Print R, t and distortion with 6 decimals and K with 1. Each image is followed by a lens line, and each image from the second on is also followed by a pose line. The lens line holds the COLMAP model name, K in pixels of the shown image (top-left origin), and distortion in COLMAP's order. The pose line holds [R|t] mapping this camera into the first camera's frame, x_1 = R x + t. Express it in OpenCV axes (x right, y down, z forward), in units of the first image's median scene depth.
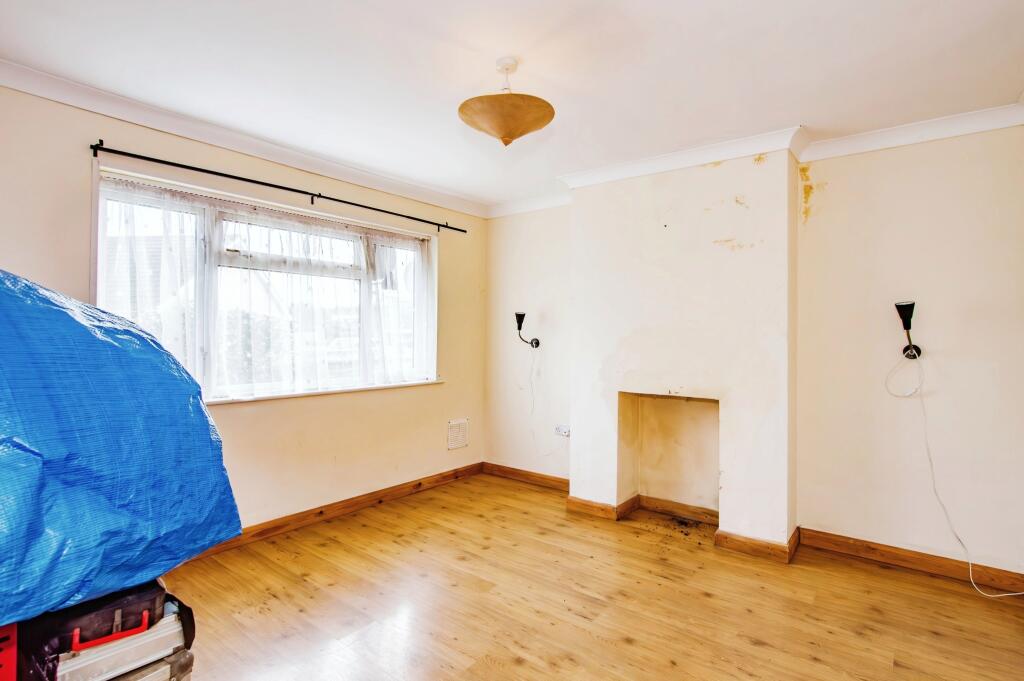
lens RADIAL K [[510.2, 0, 514.1], [0, 510.2, 328.4], [0, 0, 1]] dist [-0.001777, 0.001061]
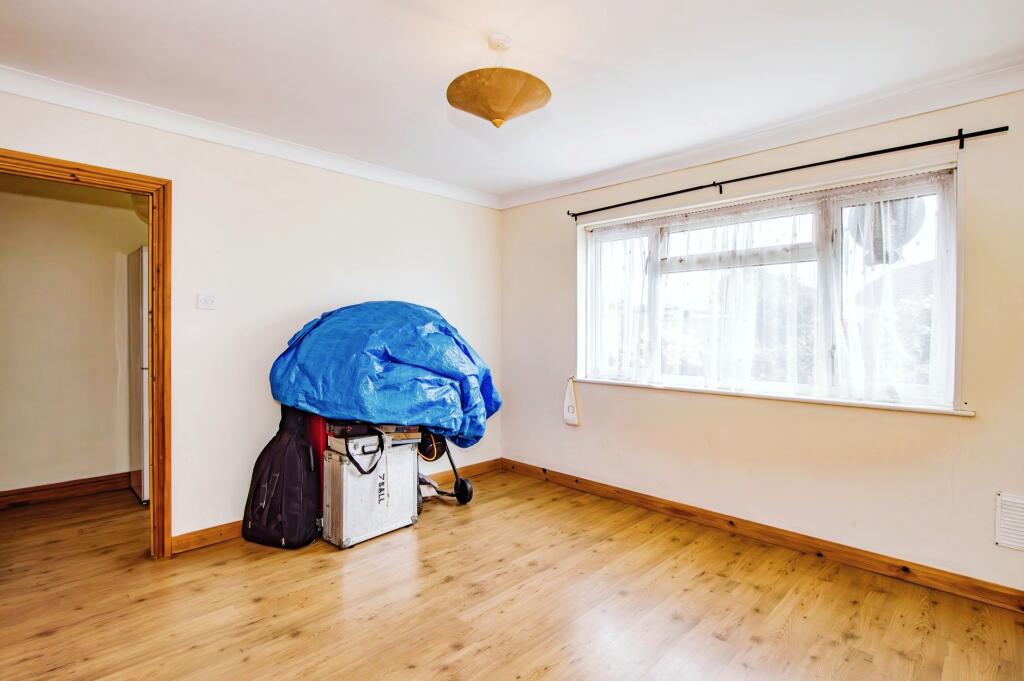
lens RADIAL K [[510.2, 0, 514.1], [0, 510.2, 328.4], [0, 0, 1]] dist [-0.001777, 0.001061]
pose [[-0.104111, -0.015084, -0.994451, 0.615776], [0.004652, 0.999867, -0.015653, 0.022786], [0.994555, -0.006256, -0.104027, 0.741746]]
